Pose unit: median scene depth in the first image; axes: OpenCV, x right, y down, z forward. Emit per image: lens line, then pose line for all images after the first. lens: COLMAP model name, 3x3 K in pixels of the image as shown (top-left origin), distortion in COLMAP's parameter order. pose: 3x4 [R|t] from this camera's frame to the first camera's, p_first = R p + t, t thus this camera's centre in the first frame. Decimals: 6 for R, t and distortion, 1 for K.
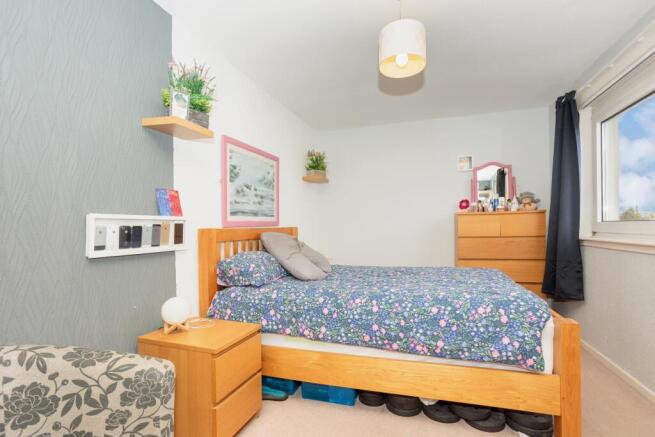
lens RADIAL K [[319.8, 0, 330.1], [0, 319.8, 217.7], [0, 0, 1]] dist [-0.050619, 0.033081]
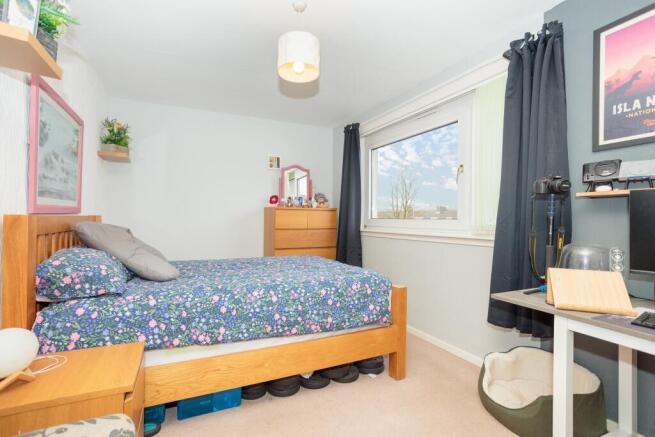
lens RADIAL K [[309.1, 0, 314.8], [0, 309.1, 212.9], [0, 0, 1]] dist [-0.002148, 0.000029]
pose [[0.739574, 0.035530, 0.672137, -0.371542], [-0.044563, 0.998999, -0.003774, 0.005853], [-0.671598, -0.027162, 0.740417, 0.149844]]
